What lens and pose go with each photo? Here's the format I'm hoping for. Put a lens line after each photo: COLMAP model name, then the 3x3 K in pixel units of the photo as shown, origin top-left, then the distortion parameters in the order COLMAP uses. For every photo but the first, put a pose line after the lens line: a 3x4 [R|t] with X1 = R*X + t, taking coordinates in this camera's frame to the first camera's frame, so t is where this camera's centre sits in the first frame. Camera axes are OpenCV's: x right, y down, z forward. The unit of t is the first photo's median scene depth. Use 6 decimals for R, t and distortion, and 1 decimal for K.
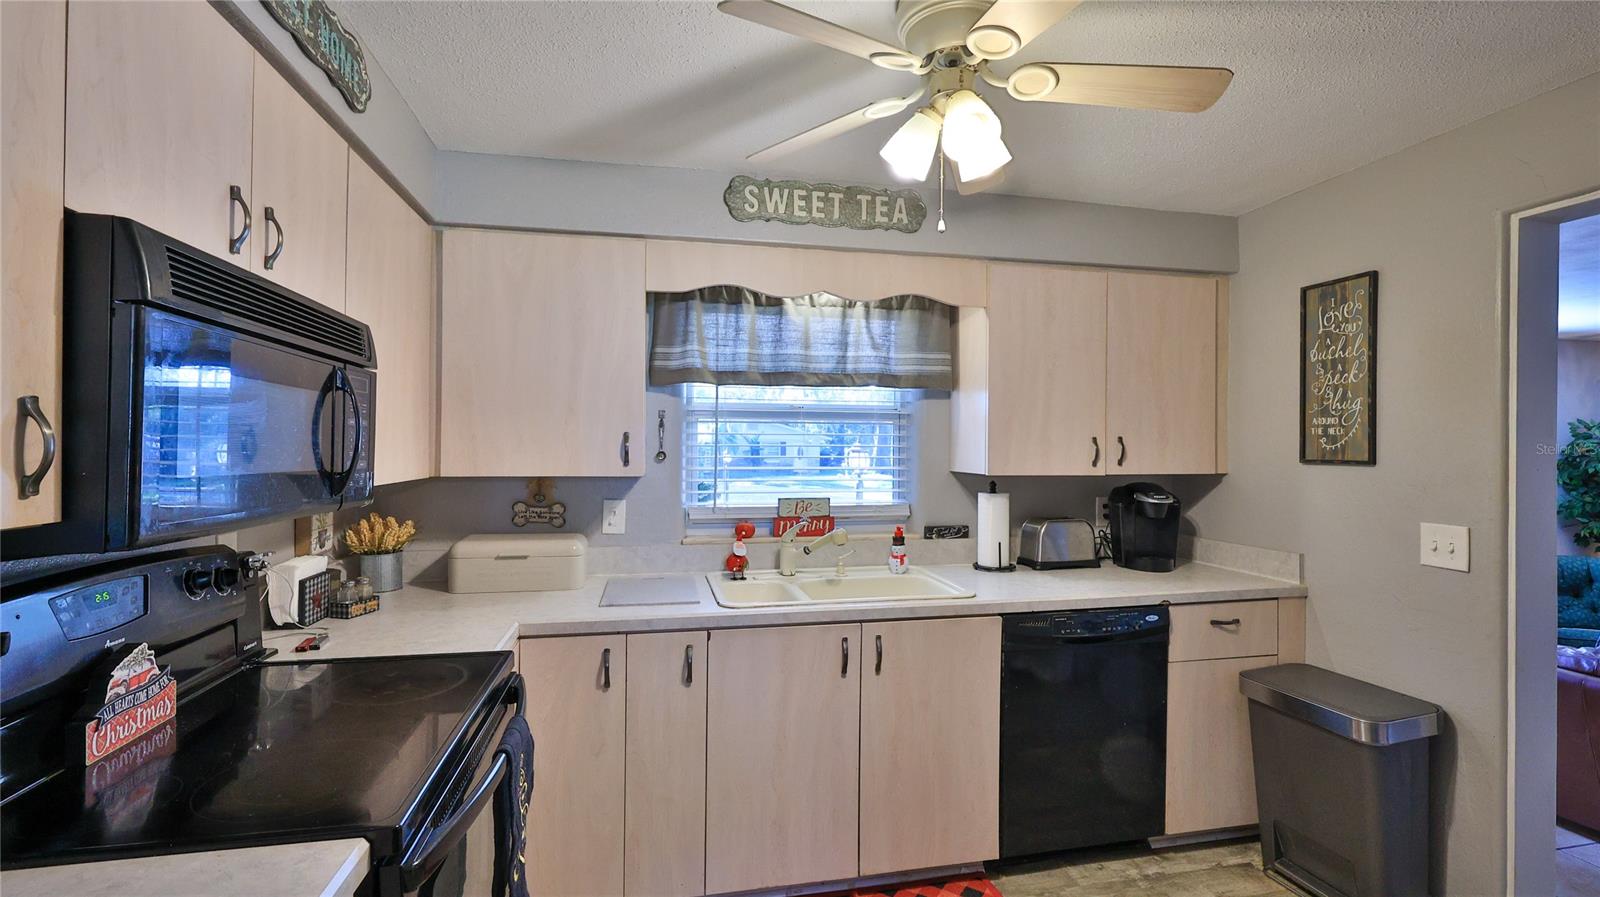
lens RADIAL K [[709.7, 0, 799.3], [0, 709.7, 444.2], [0, 0, 1]] dist [-0.000640, 0.000065]
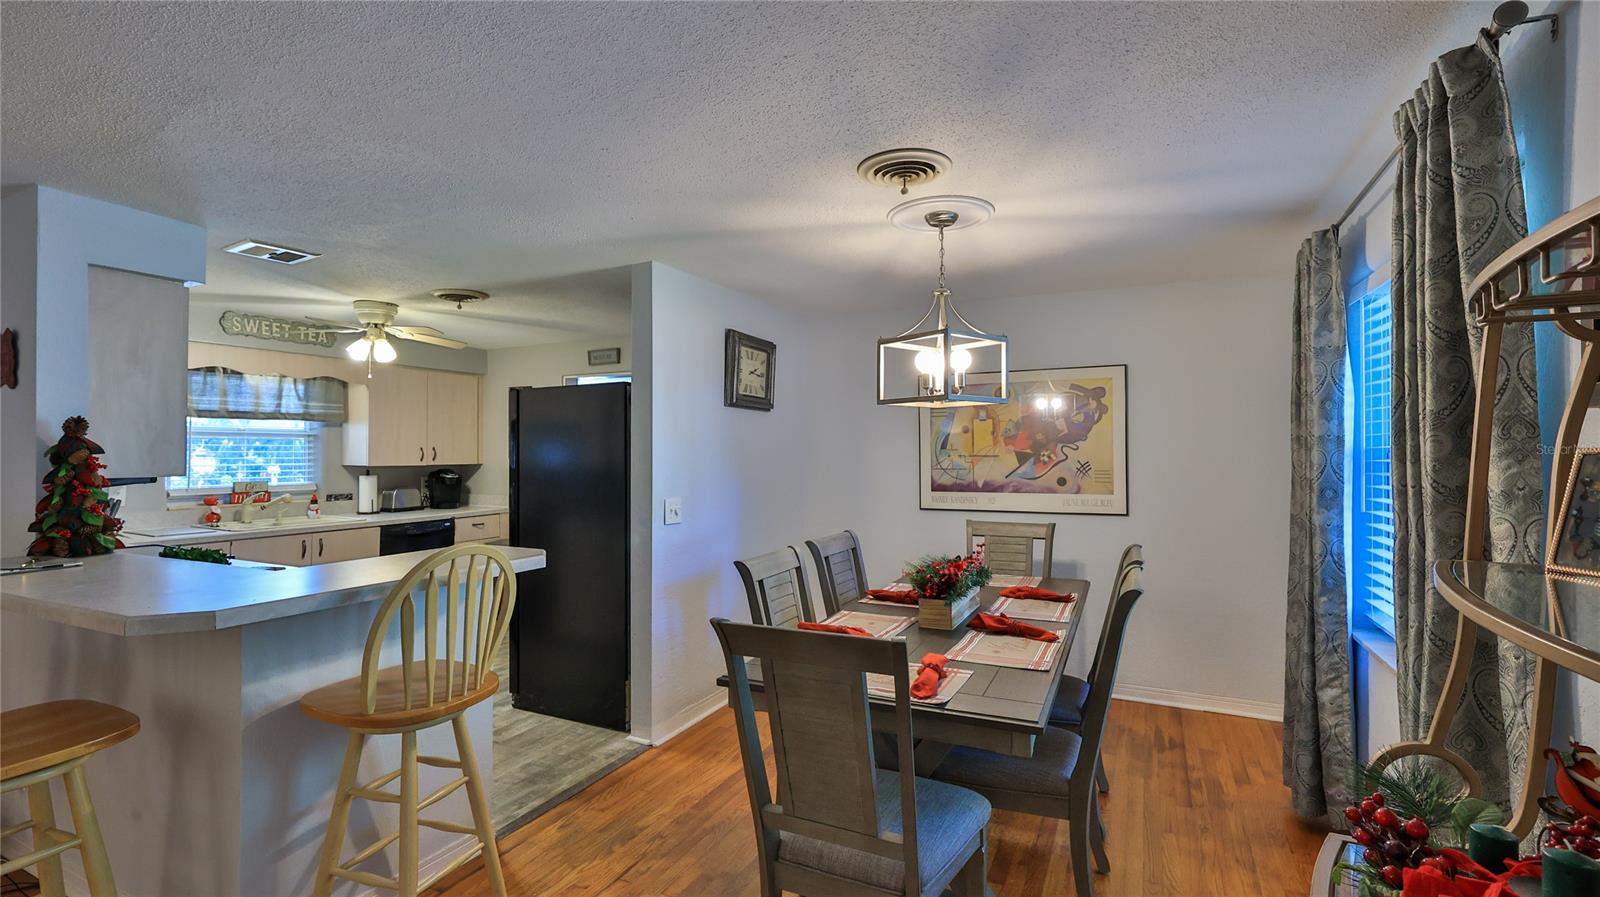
lens RADIAL K [[709.7, 0, 802.4], [0, 709.7, 446.0], [0, 0, 1]] dist [-0.000640, 0.000065]
pose [[0.618986, 0.001370, 0.785401, -0.544180], [0.001983, 0.999993, -0.003307, -0.005179], [-0.785399, 0.003604, 0.618979, -1.207024]]
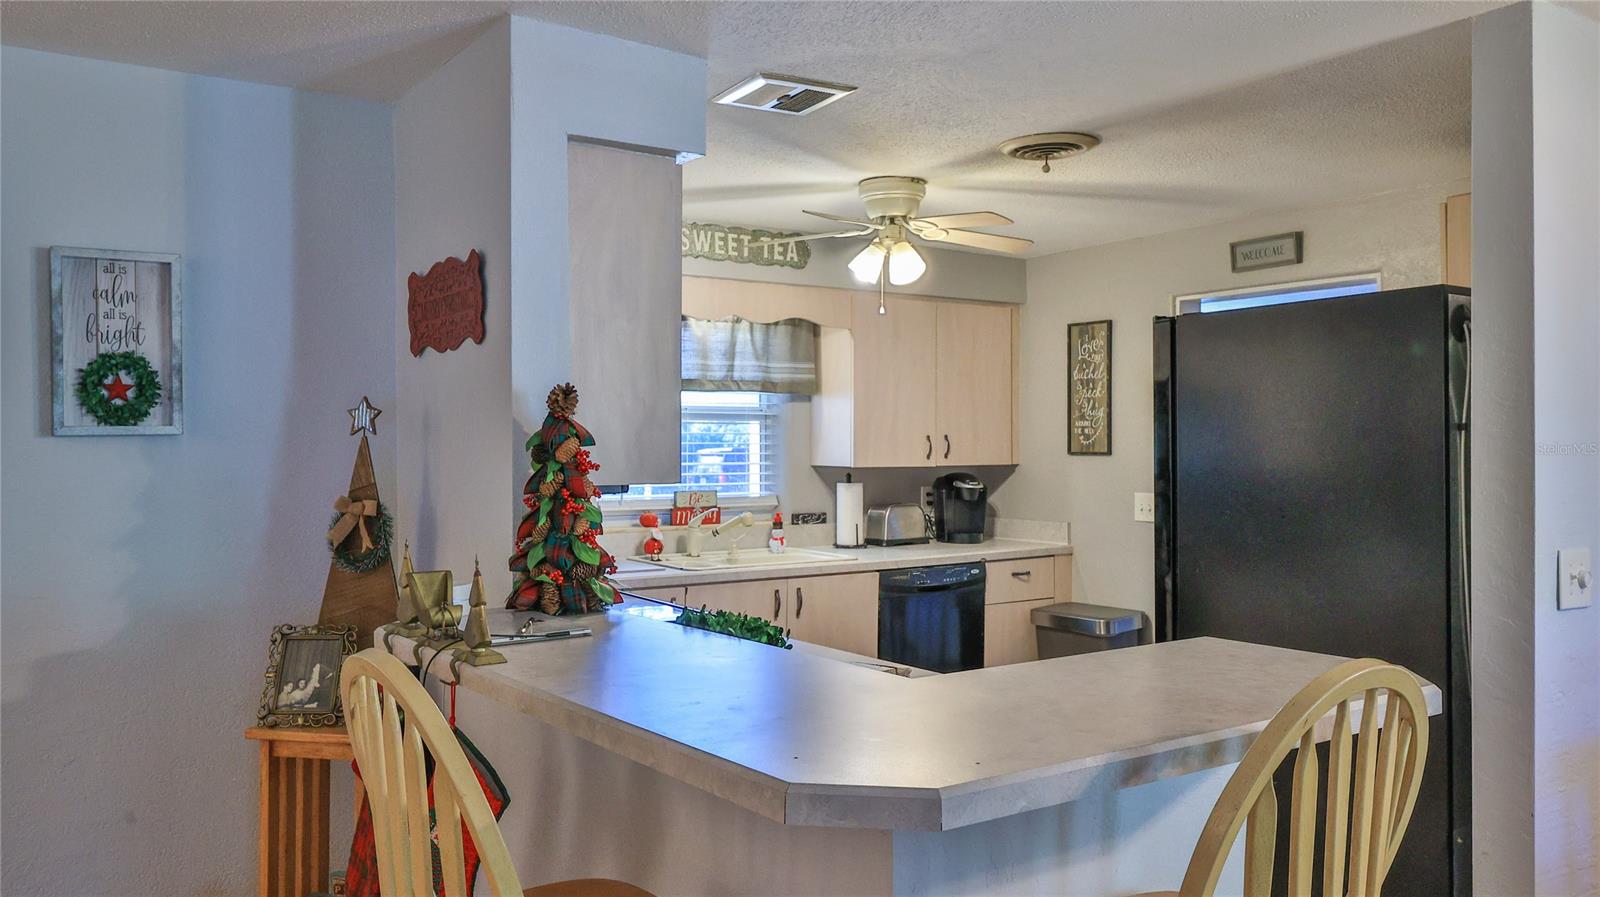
lens RADIAL K [[1245.2, 0, 797.5], [0, 1245.2, 446.3], [0, 0, 1]] dist [-0.001340, -0.000038]
pose [[0.922111, -0.007287, 0.386856, -0.614811], [0.005730, 0.999970, 0.005177, -0.003509], [-0.386883, -0.002557, 0.922125, -0.885419]]
